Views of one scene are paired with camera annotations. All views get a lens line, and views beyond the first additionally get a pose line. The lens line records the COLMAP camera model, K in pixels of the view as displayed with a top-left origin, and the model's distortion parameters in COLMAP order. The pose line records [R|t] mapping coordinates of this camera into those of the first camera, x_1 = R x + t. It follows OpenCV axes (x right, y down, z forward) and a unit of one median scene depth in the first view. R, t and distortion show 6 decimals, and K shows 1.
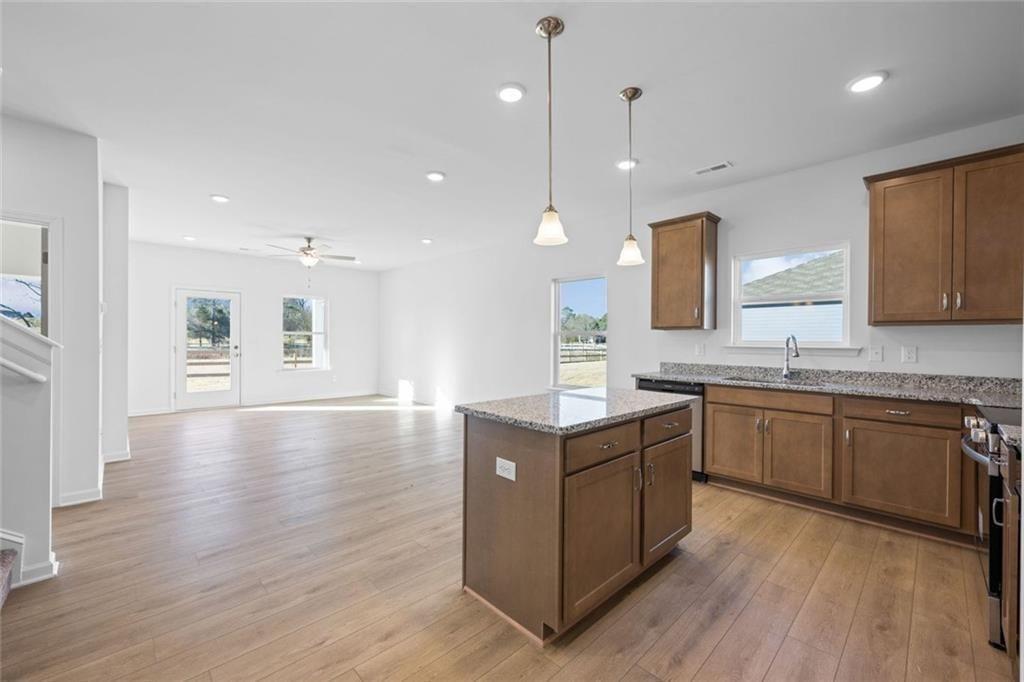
lens RADIAL K [[419.1, 0, 488.6], [0, 419.1, 341.7], [0, 0, 1]] dist [-0.002588, 0.000112]
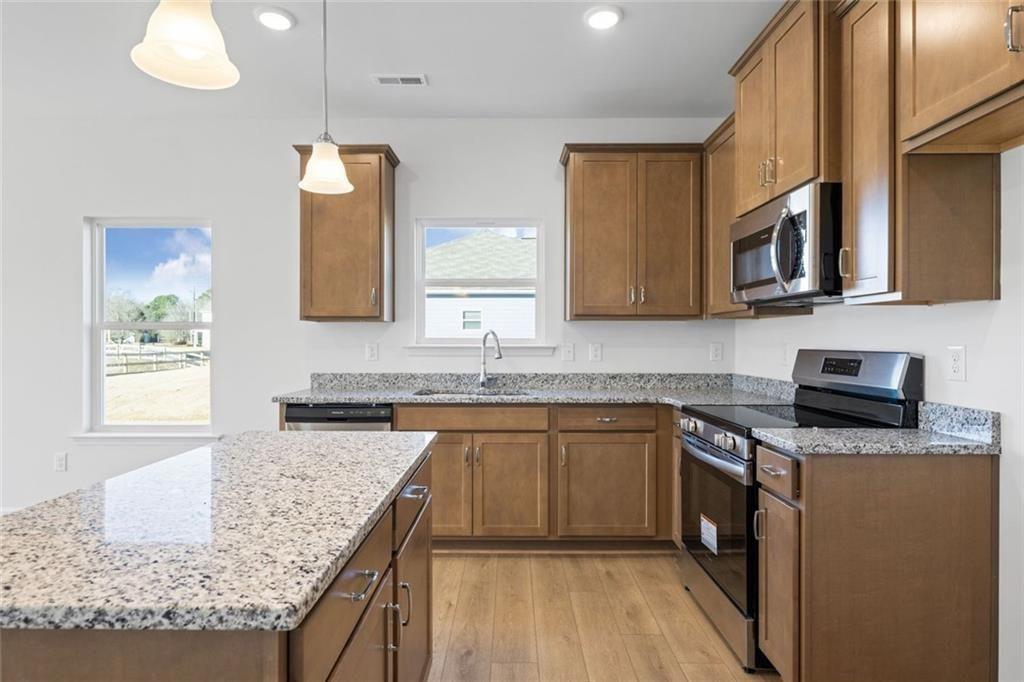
lens RADIAL K [[563.5, 0, 516.7], [0, 563.5, 340.4], [0, 0, 1]] dist [0.001209, -0.001650]
pose [[0.663177, -0.008624, 0.748413, -0.020877], [0.007725, 0.999959, 0.004678, -0.002131], [-0.748422, 0.002679, 0.663217, 0.301497]]
